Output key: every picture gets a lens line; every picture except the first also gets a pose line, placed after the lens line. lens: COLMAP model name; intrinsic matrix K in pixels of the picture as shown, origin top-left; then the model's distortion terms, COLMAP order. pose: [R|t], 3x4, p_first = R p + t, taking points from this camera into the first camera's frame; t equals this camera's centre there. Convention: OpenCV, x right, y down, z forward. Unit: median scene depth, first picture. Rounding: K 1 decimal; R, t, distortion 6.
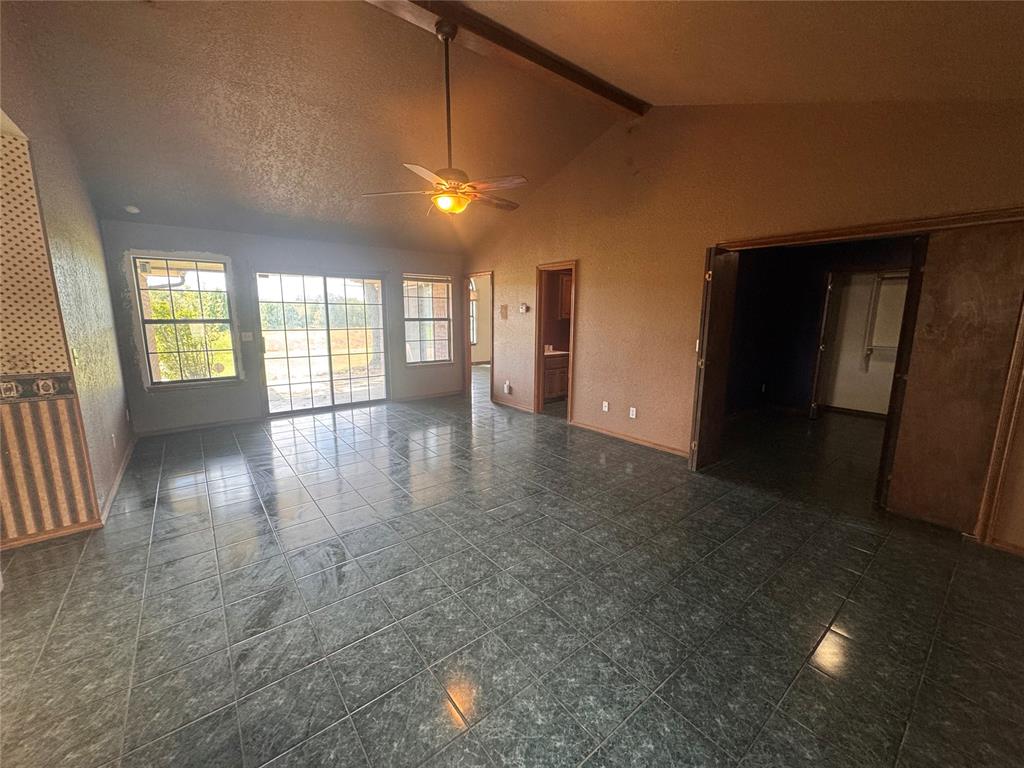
lens RADIAL K [[406.8, 0, 510.2], [0, 406.8, 383.7], [0, 0, 1]] dist [-0.003028, -0.000083]
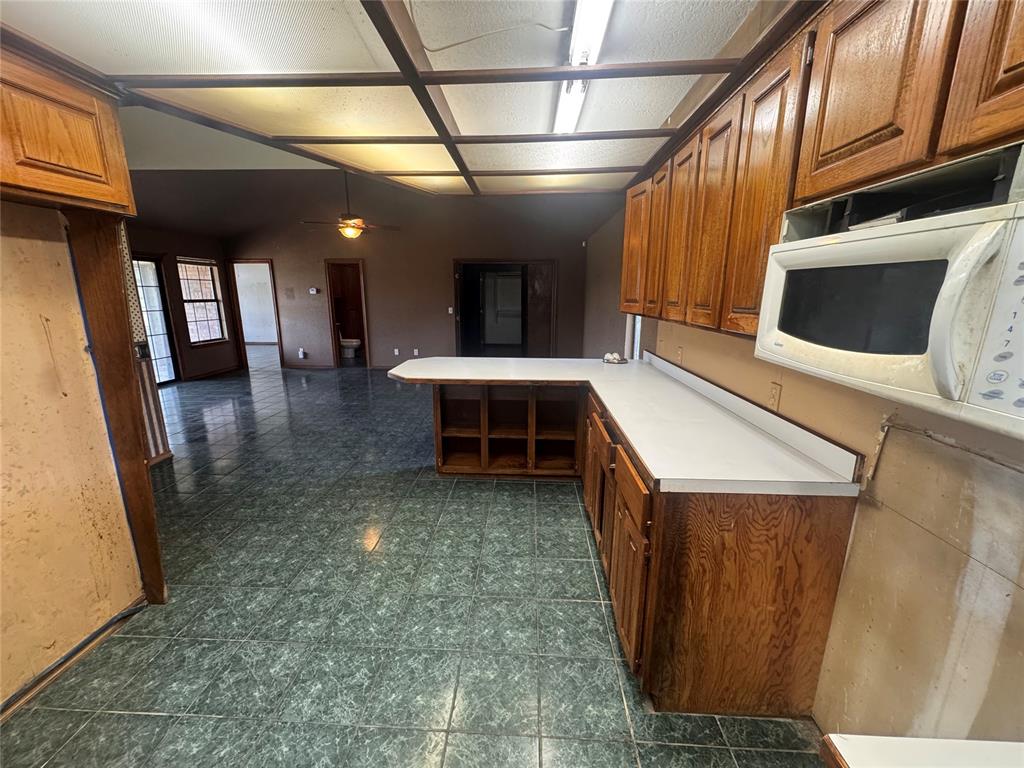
lens RADIAL K [[406.8, 0, 510.2], [0, 406.8, 383.7], [0, 0, 1]] dist [-0.003028, -0.000083]
pose [[0.657873, -0.168189, 0.734109, -0.615382], [0.131135, 0.985436, 0.108253, 0.058846], [-0.741624, 0.025051, 0.670347, -0.382184]]
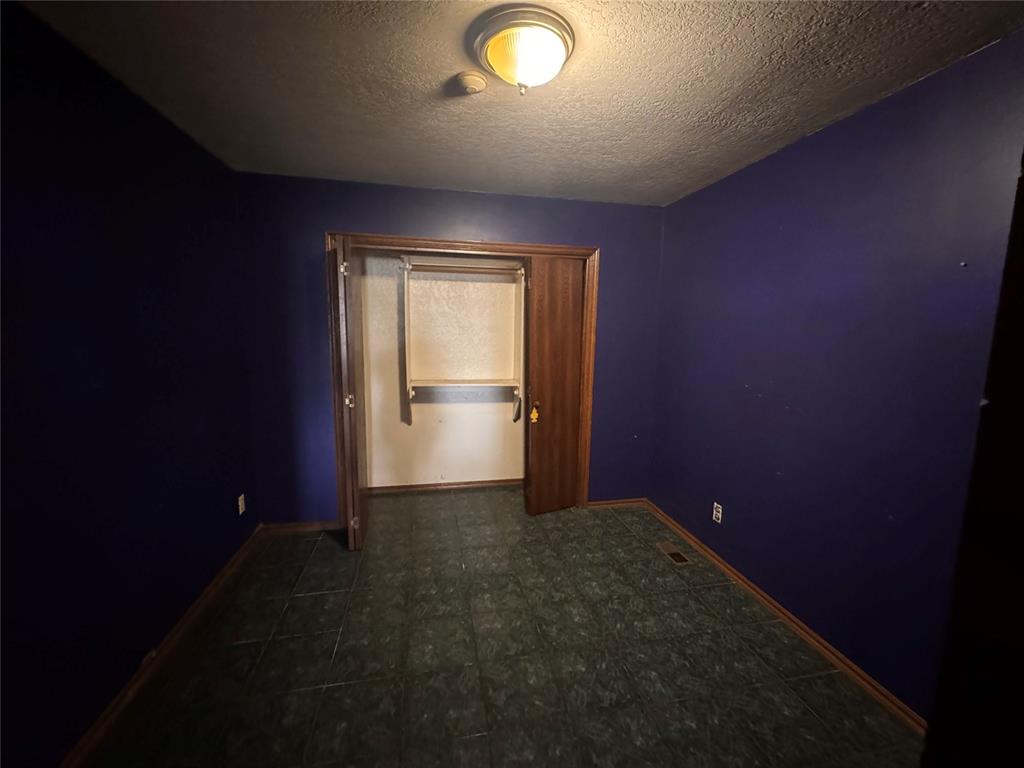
lens RADIAL K [[406.8, 0, 510.2], [0, 406.8, 383.7], [0, 0, 1]] dist [-0.003028, -0.000083]
pose [[0.450391, -0.121050, 0.884588, 0.439627], [0.132418, 0.988866, 0.067899, -0.111841], [-0.882957, 0.086554, 0.461405, 0.619669]]
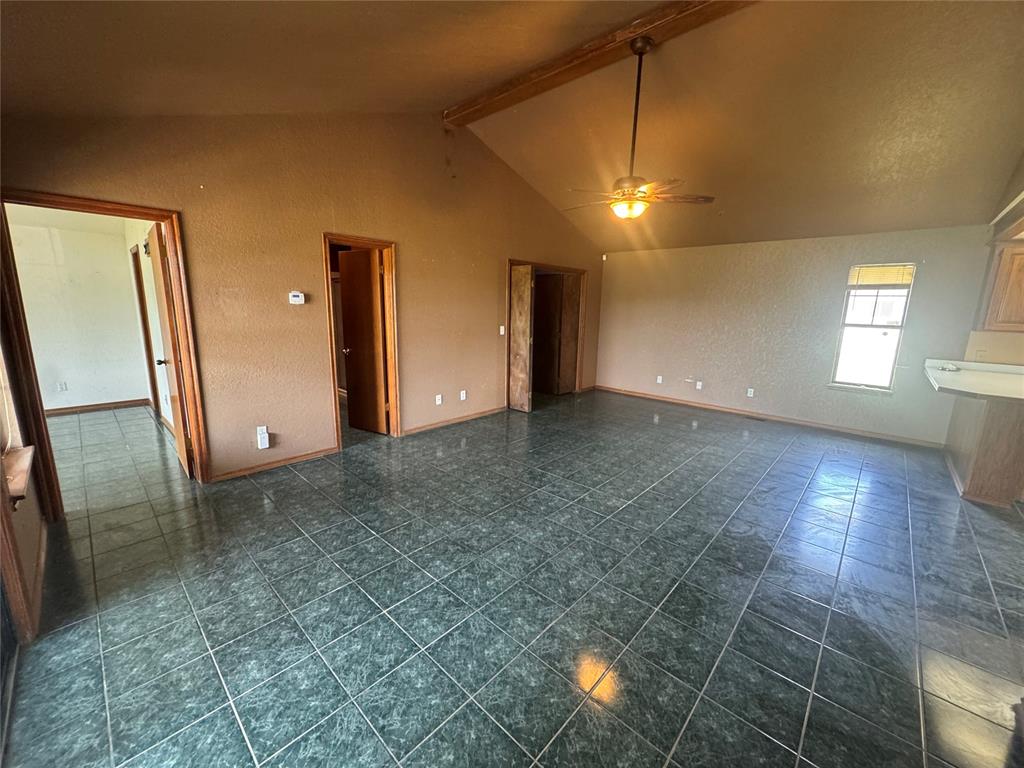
lens RADIAL K [[406.8, 0, 510.2], [0, 406.8, 383.7], [0, 0, 1]] dist [-0.003028, -0.000083]
pose [[-0.150042, -0.195912, 0.969075, -0.684376], [0.146264, 0.964987, 0.217732, -0.157826], [-0.977801, 0.174409, -0.116134, 0.845693]]
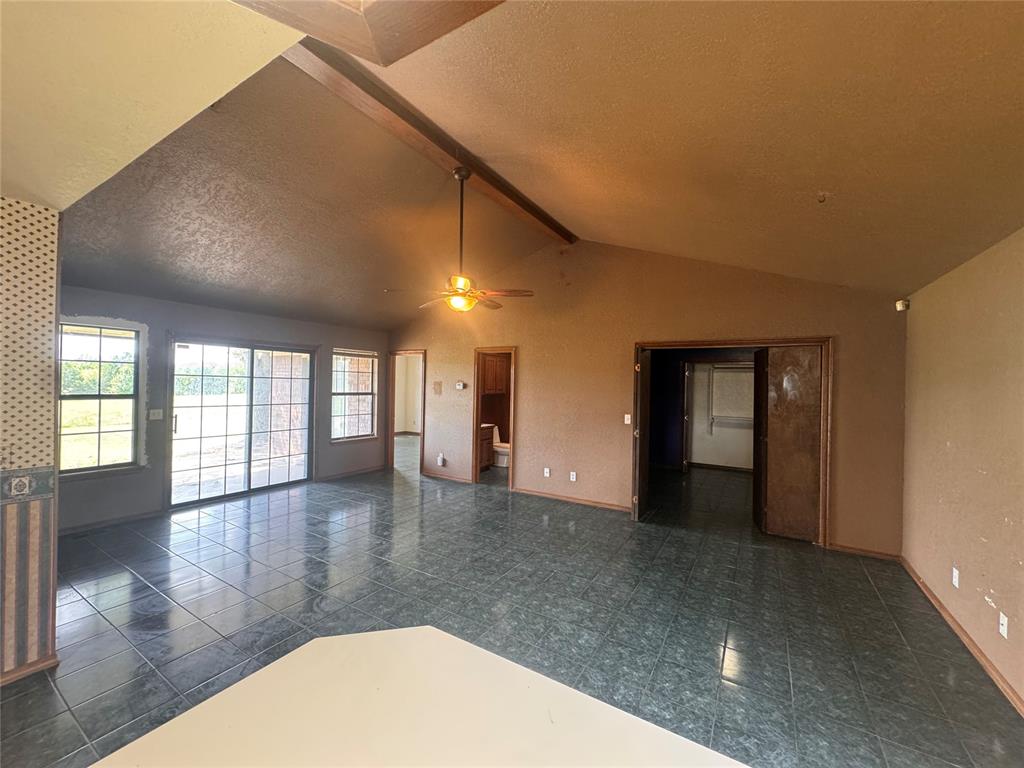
lens RADIAL K [[406.8, 0, 510.2], [0, 406.8, 383.7], [0, 0, 1]] dist [-0.003028, -0.000083]
pose [[0.940413, 0.014469, 0.339726, -0.228905], [0.042704, 0.986158, -0.160212, -0.010211], [-0.337342, 0.165173, 0.926778, -0.057757]]
